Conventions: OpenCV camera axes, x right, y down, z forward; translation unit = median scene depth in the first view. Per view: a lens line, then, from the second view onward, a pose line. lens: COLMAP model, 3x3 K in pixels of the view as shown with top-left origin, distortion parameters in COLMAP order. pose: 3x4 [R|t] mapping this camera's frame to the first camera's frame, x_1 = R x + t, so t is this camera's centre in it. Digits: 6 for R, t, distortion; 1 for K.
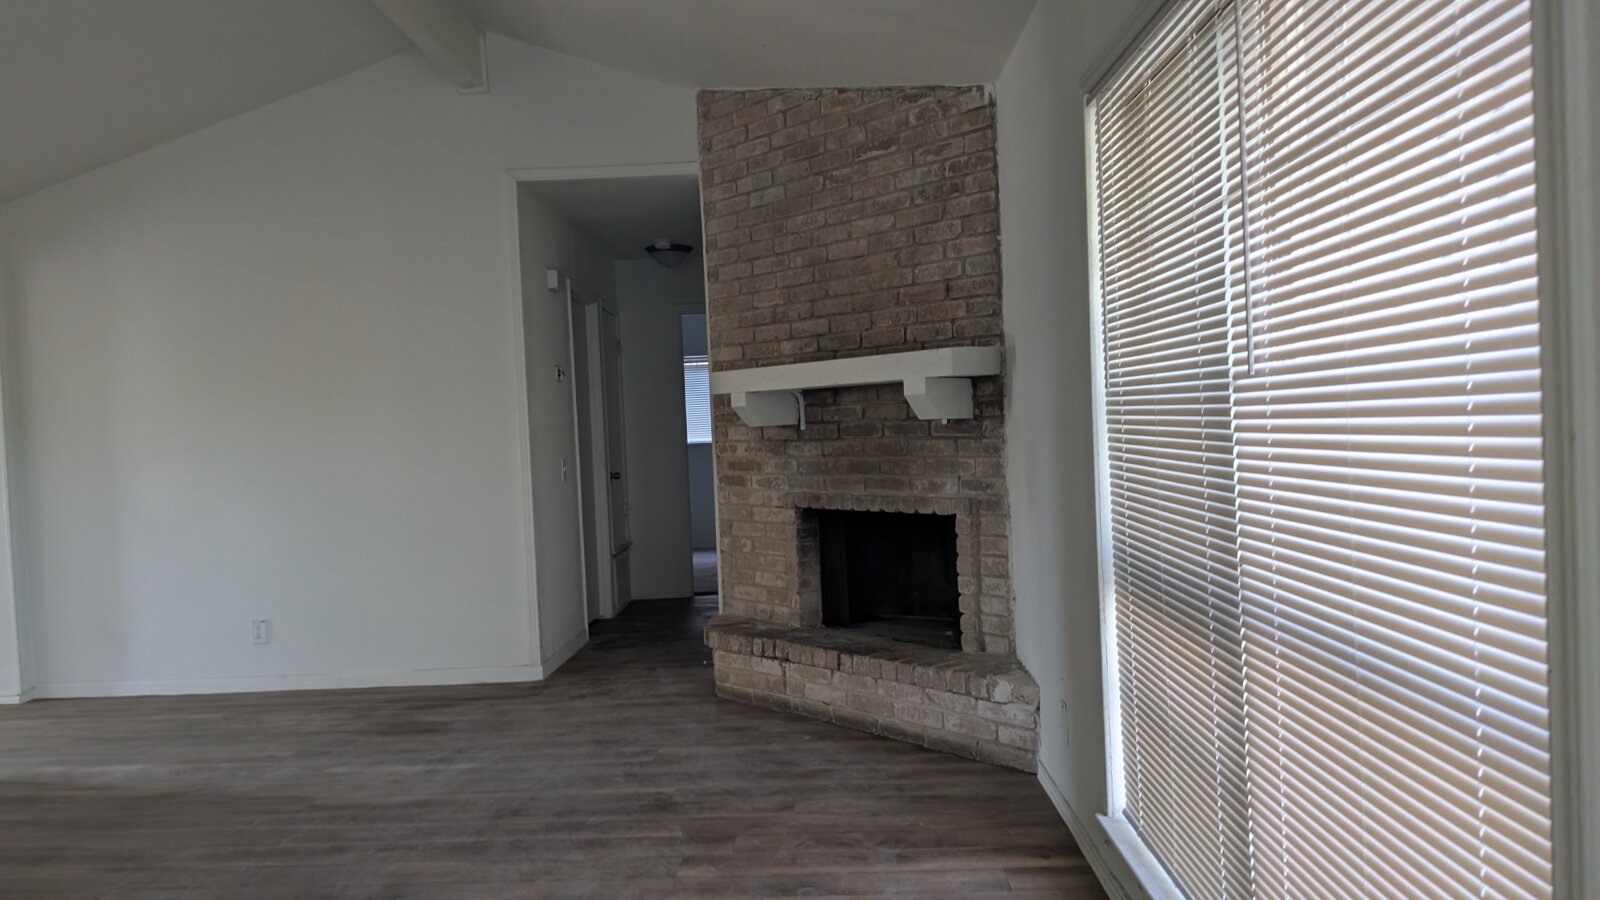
lens RADIAL K [[1171.6, 0, 800.0], [0, 1171.6, 450.0], [0, 0, 1]] dist [0.092119, -0.000105]
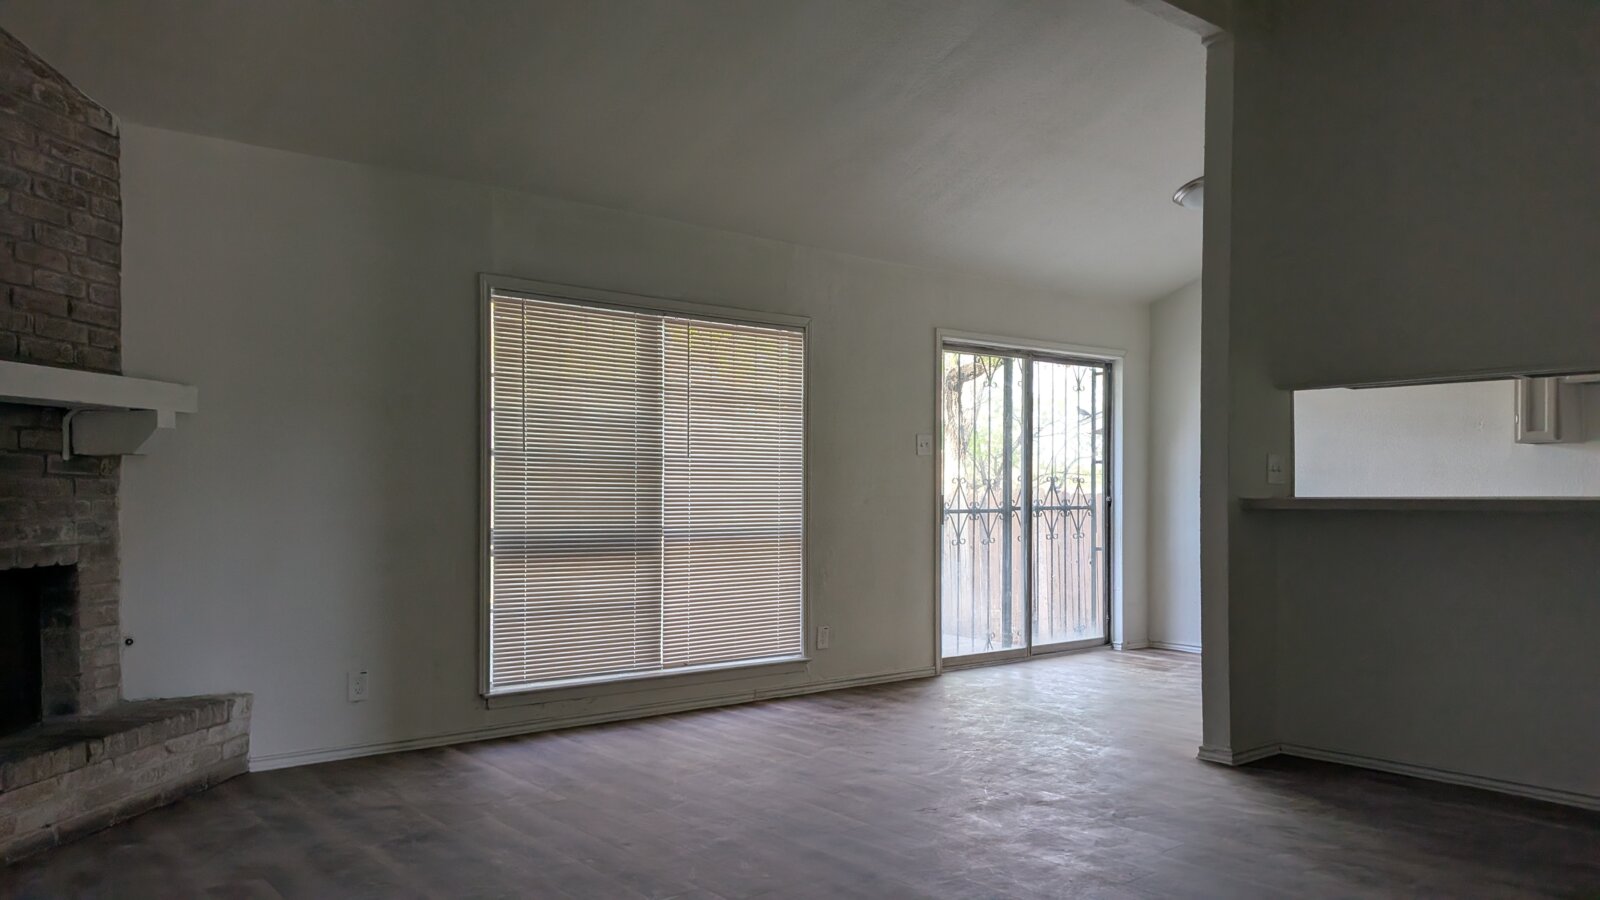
lens RADIAL K [[1160.6, 0, 800.0], [0, 1160.6, 450.0], [0, 0, 1]] dist [-0.000077, 0.000667]
pose [[-0.651400, 0.062888, 0.756124, -0.901322], [0.038713, 0.998016, -0.049655, 0.034947], [-0.757746, -0.003074, -0.652542, 1.175731]]
